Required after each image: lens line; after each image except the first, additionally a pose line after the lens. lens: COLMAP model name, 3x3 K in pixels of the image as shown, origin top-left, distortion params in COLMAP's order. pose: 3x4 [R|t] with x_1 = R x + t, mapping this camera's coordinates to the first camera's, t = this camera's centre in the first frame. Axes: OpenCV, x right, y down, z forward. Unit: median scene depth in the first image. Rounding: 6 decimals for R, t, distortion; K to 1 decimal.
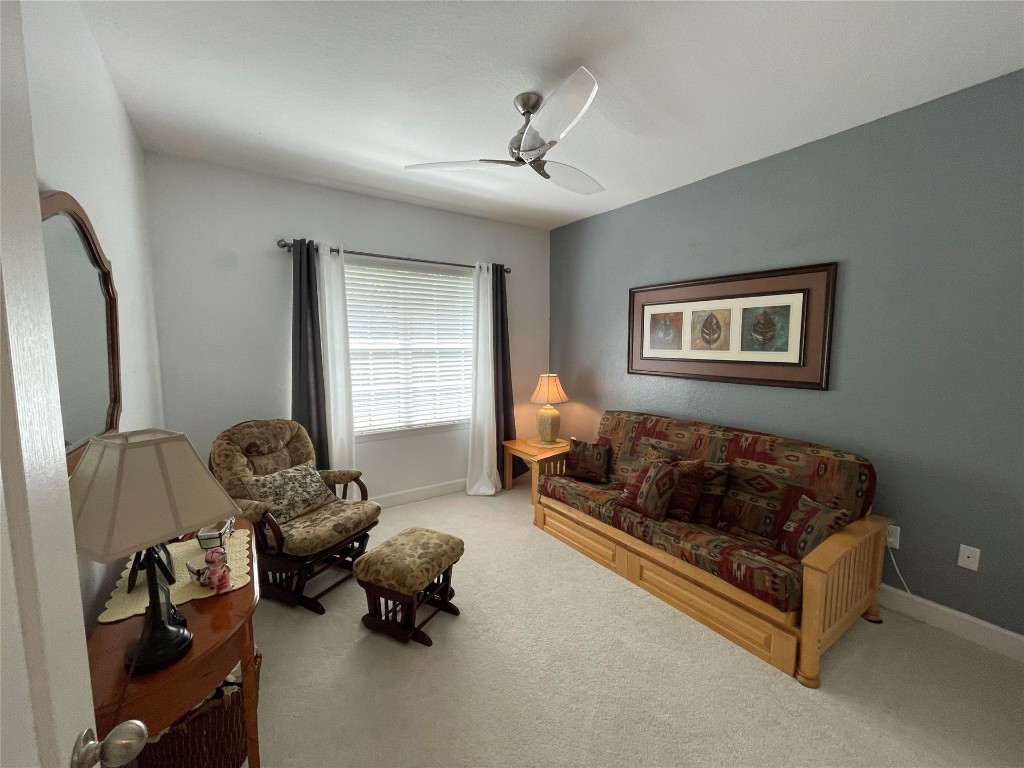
lens RADIAL K [[414.9, 0, 513.9], [0, 414.9, 384.1], [0, 0, 1]] dist [0.000607, 0.000078]
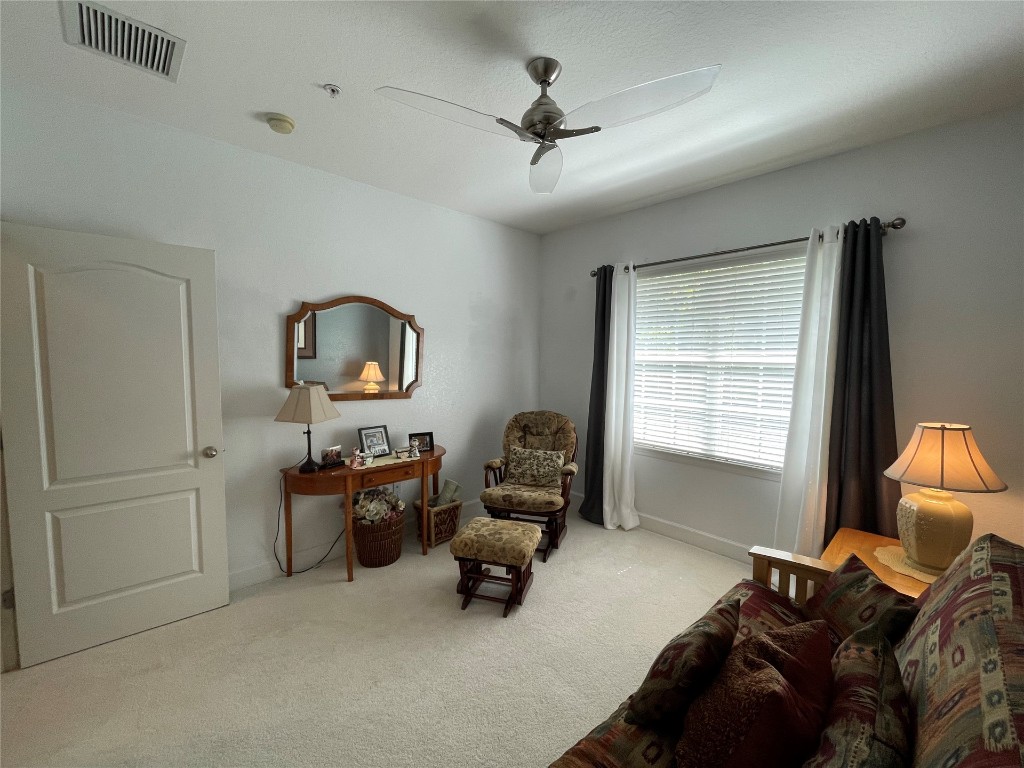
lens RADIAL K [[414.9, 0, 513.9], [0, 414.9, 384.1], [0, 0, 1]] dist [0.000607, 0.000078]
pose [[0.152373, 0.068714, -0.985932, 0.572734], [-0.106237, 0.992939, 0.052783, -0.049332], [0.982597, 0.096699, 0.158597, 0.549357]]
